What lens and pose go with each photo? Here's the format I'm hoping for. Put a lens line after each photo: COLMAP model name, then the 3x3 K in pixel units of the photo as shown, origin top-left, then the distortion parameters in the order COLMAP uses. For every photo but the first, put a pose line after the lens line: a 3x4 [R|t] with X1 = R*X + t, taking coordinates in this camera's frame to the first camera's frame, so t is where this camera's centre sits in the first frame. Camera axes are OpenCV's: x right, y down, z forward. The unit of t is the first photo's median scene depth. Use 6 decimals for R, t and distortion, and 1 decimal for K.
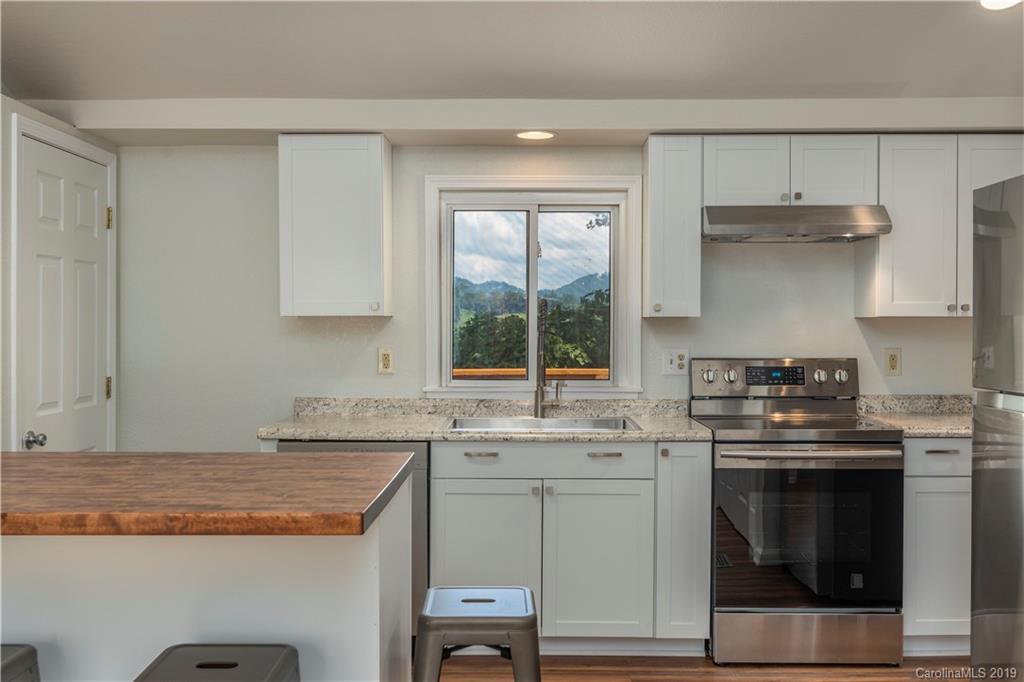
lens RADIAL K [[1033.8, 0, 519.5], [0, 1033.8, 339.1], [0, 0, 1]] dist [-0.010029, 0.000000]
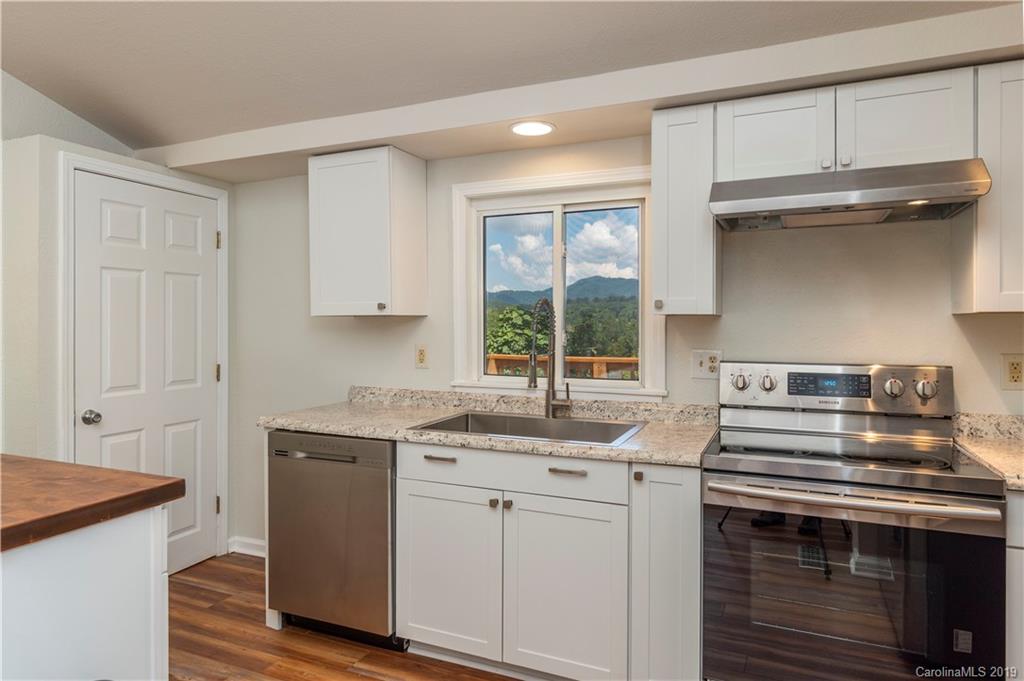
lens RADIAL K [[625.1, 0, 476.9], [0, 625.1, 328.3], [0, 0, 1]] dist [0.018979, -0.002642]
pose [[0.908472, 0.004739, -0.417920, 0.203889], [-0.007320, 0.999963, -0.004572, -0.005759], [0.417883, 0.007213, 0.908472, 0.423487]]
